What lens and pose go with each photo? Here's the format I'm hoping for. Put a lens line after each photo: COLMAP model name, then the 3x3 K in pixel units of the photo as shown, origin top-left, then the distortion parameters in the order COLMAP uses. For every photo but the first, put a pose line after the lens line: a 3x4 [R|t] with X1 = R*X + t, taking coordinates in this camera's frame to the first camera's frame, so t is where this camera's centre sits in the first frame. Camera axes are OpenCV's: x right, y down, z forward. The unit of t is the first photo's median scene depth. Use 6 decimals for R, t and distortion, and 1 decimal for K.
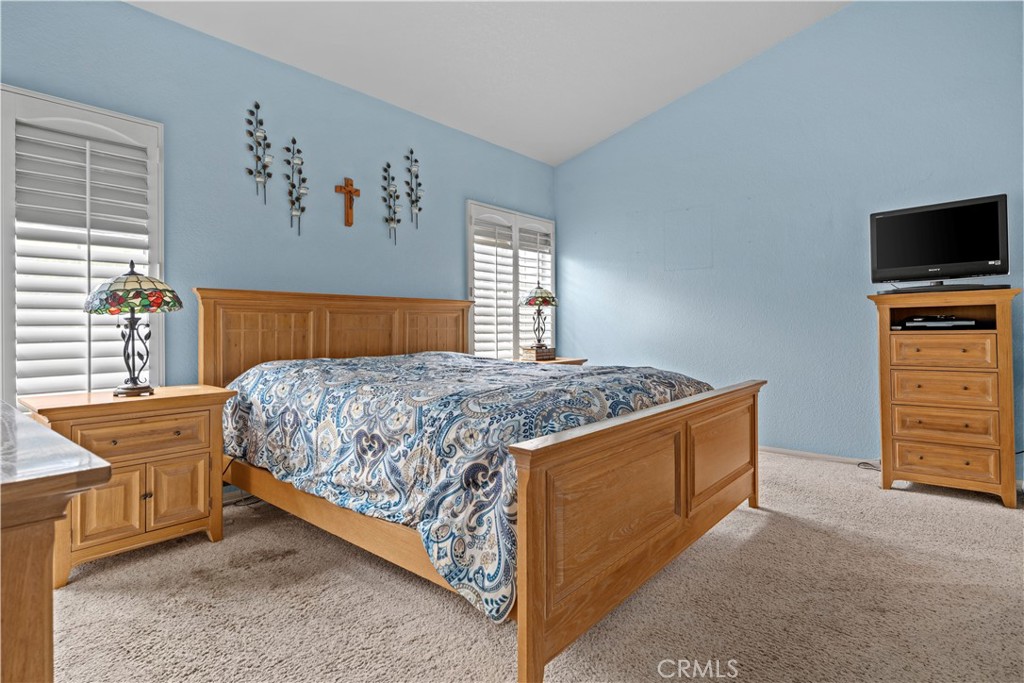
lens RADIAL K [[518.1, 0, 512.6], [0, 518.1, 334.7], [0, 0, 1]] dist [-0.008531, 0.002048]
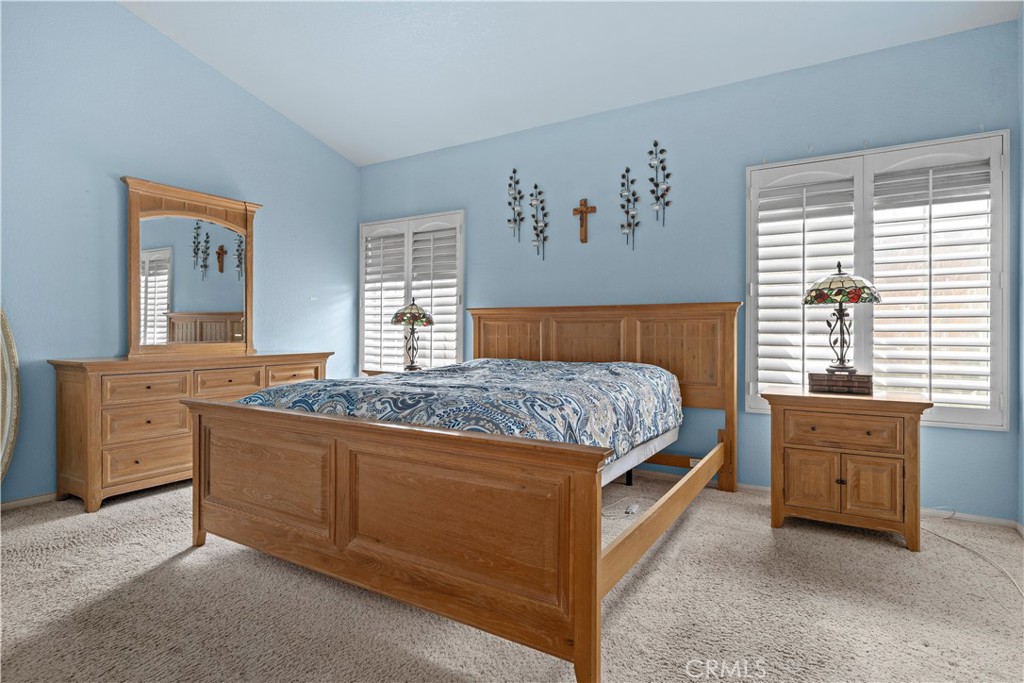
lens RADIAL K [[518.1, 0, 516.3], [0, 518.1, 331.0], [0, 0, 1]] dist [-0.008531, 0.002048]
pose [[0.174135, 0.019393, -0.984531, 0.834999], [-0.010943, 0.999782, 0.017758, -0.043818], [0.984661, 0.007681, 0.174309, 0.745148]]
